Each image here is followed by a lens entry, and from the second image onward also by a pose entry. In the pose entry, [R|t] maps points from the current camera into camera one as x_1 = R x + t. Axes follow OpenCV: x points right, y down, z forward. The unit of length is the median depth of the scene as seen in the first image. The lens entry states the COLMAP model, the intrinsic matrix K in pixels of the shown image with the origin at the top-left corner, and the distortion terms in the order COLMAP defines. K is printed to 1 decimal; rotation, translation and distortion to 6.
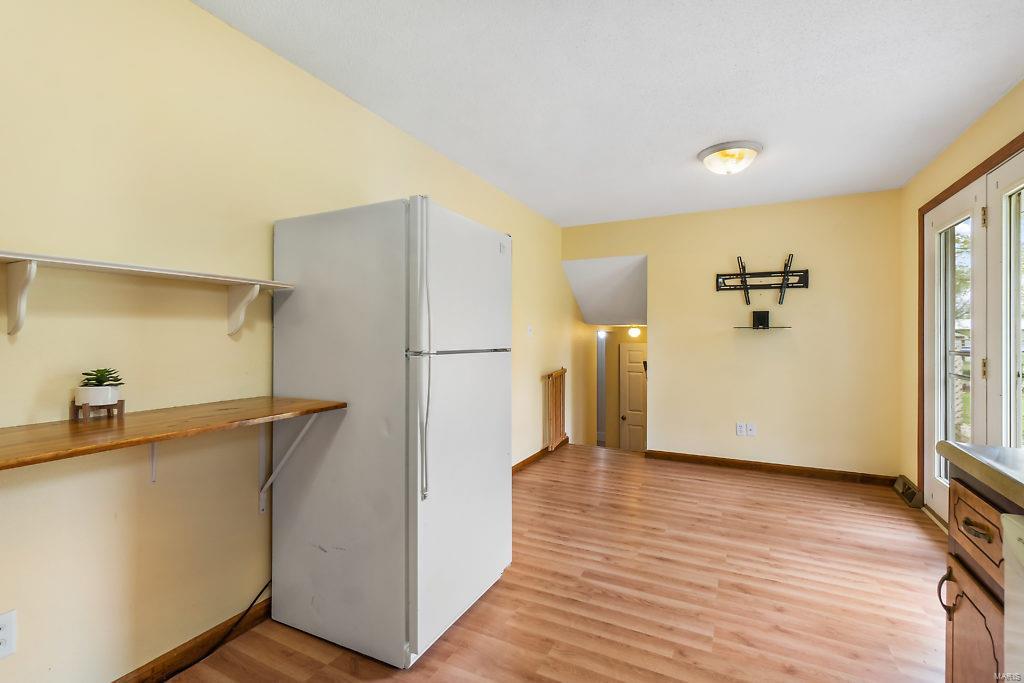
lens RADIAL K [[456.1, 0, 508.6], [0, 456.1, 333.6], [0, 0, 1]] dist [0.000349, -0.000450]
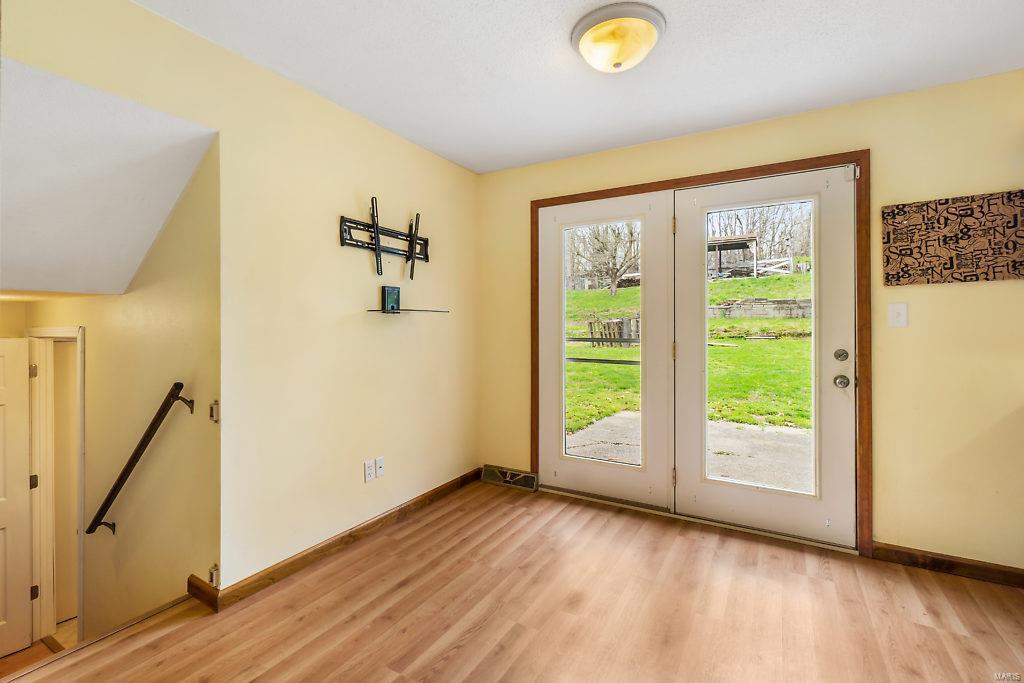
lens RADIAL K [[462.9, 0, 506.5], [0, 462.9, 325.6], [0, 0, 1]] dist [0.001935, 0.000192]
pose [[0.067629, -0.000622, 0.997710, -0.122257], [-0.004557, 0.999989, 0.000932, 0.007082], [-0.997700, -0.004610, 0.067625, 0.804178]]
